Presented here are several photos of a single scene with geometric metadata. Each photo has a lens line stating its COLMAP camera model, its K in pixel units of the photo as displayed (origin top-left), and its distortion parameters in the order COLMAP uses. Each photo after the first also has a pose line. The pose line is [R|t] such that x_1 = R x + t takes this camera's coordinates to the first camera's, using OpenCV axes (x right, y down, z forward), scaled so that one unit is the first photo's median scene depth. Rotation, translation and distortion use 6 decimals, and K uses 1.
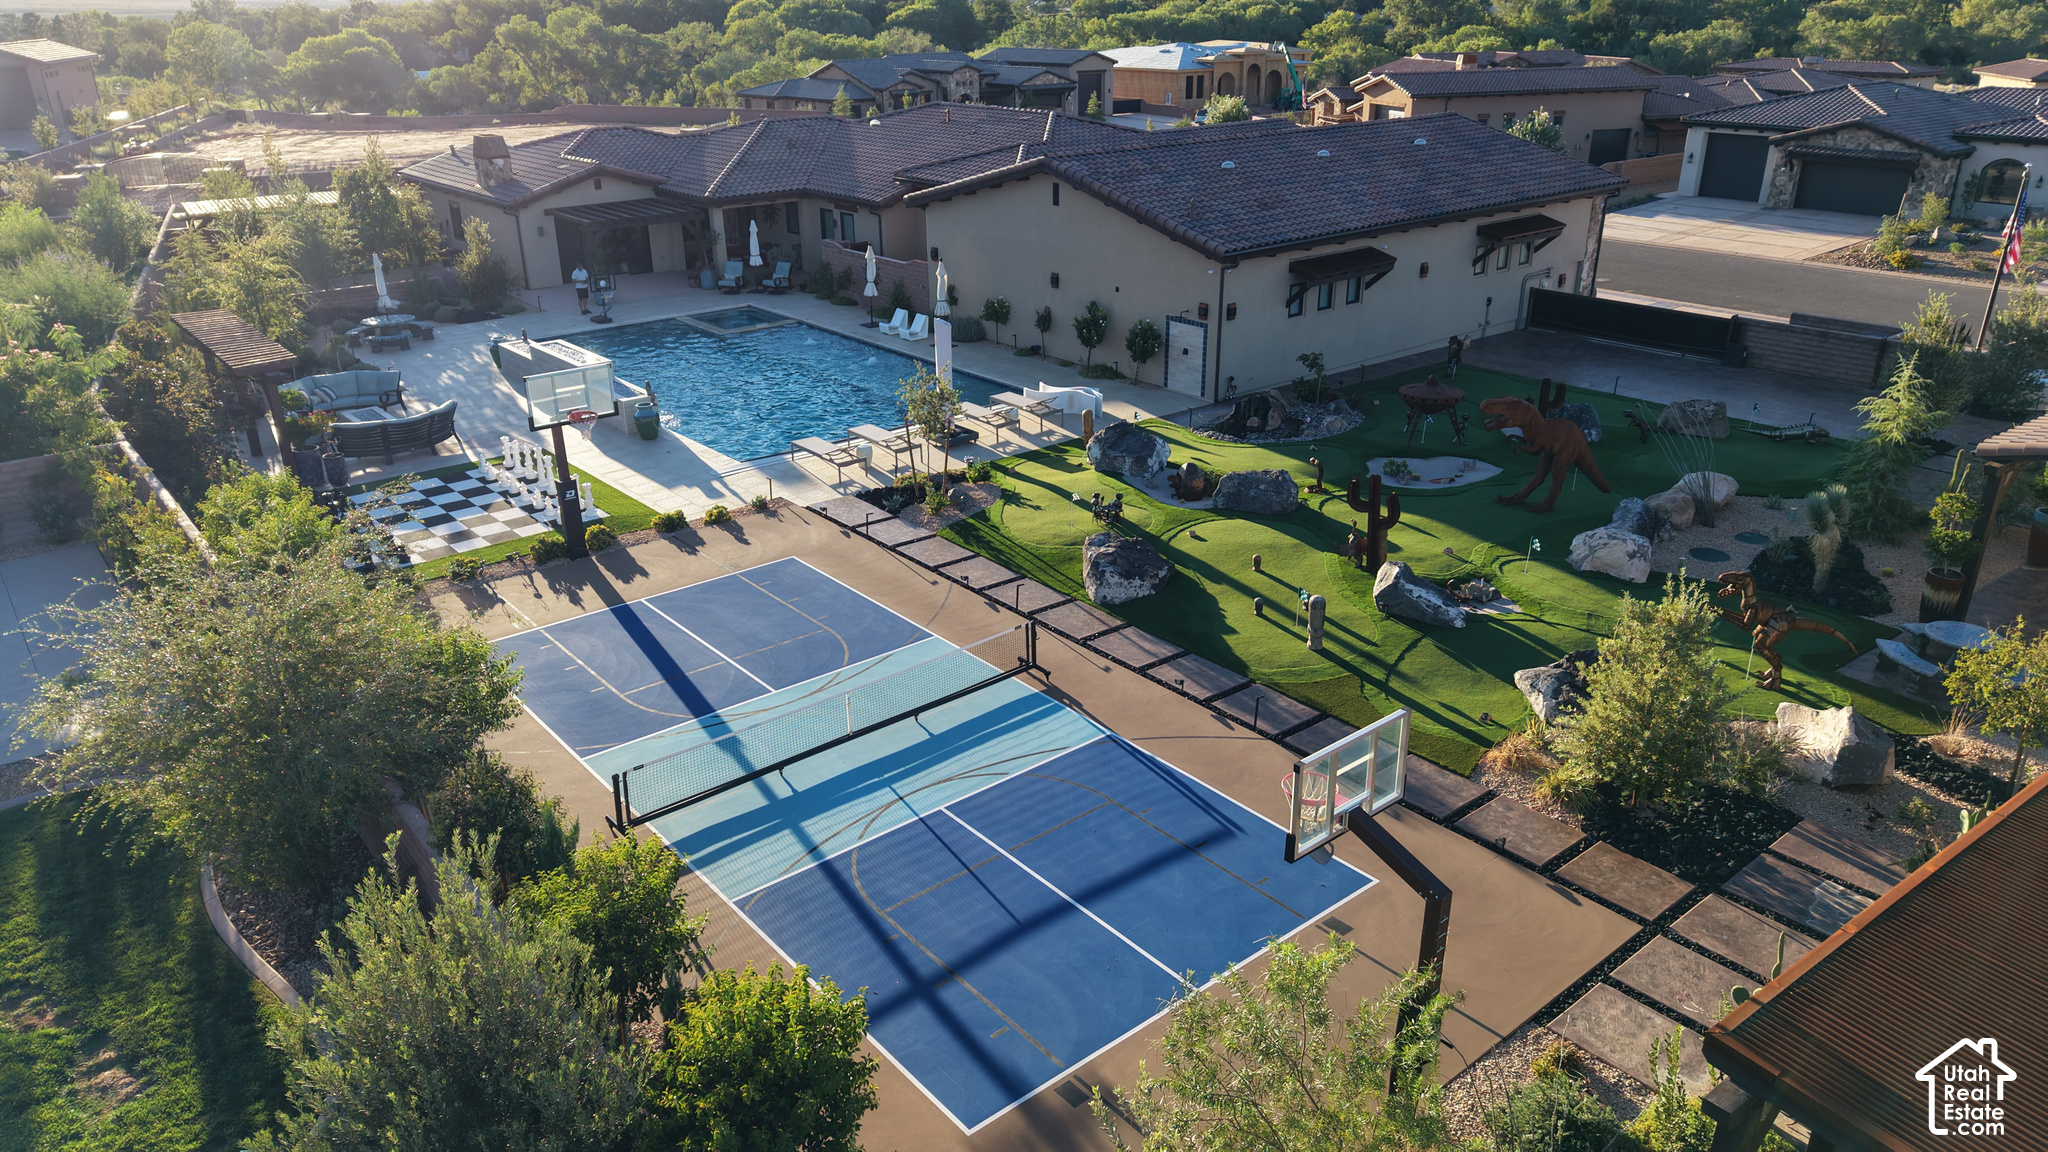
lens RADIAL K [[1361.9, 0, 1024.0], [0, 1361.9, 576.0], [0, 0, 1]] dist [0.006061, -0.016064]
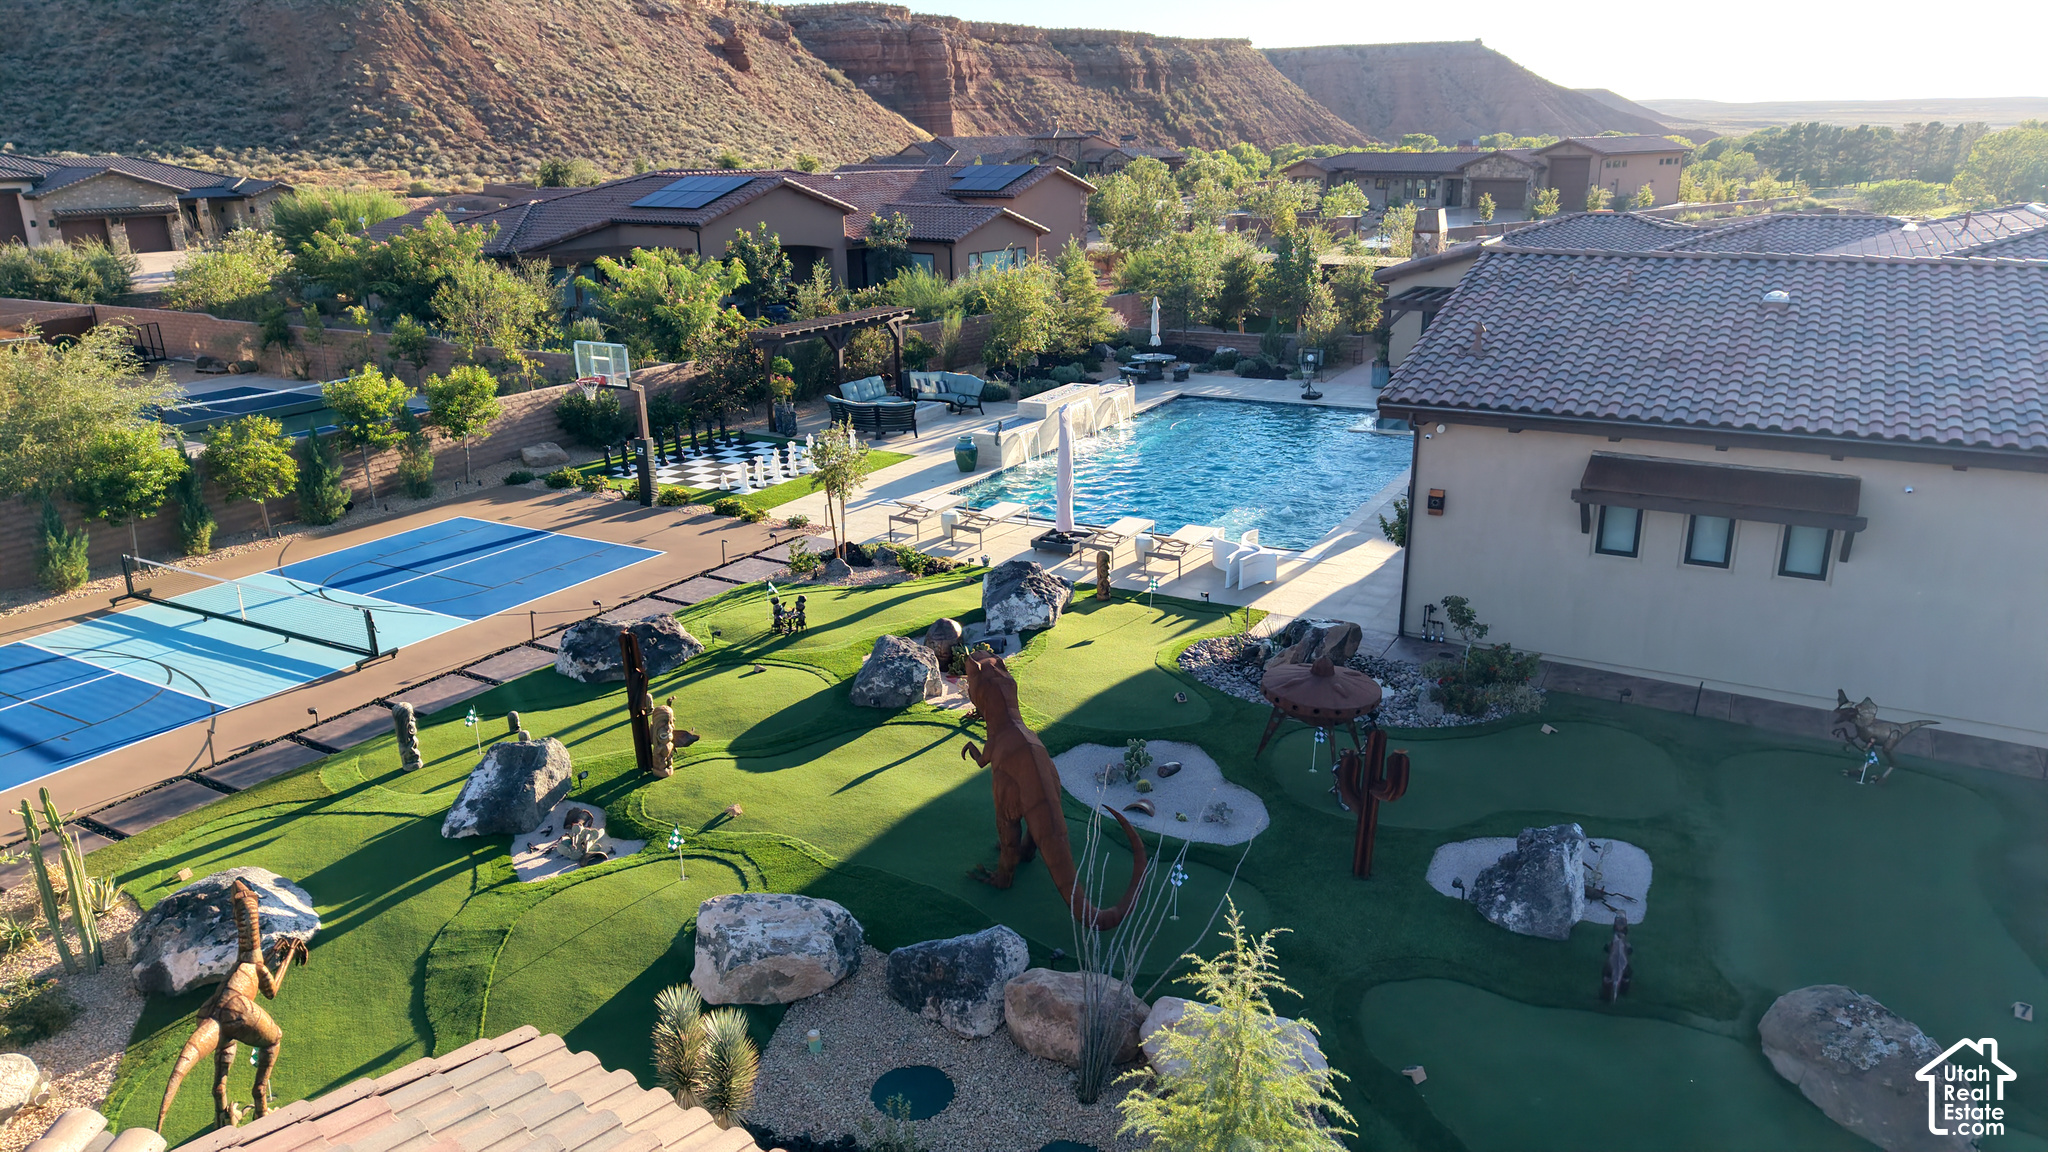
lens RADIAL K [[1361.9, 0, 1024.0], [0, 1361.9, 576.0], [0, 0, 1]] dist [0.006061, -0.016064]
pose [[0.364636, 0.292681, -0.883956, 1.026950], [-0.357393, 0.920597, 0.157387, -0.309689], [0.859832, 0.258531, 0.440285, 0.917933]]
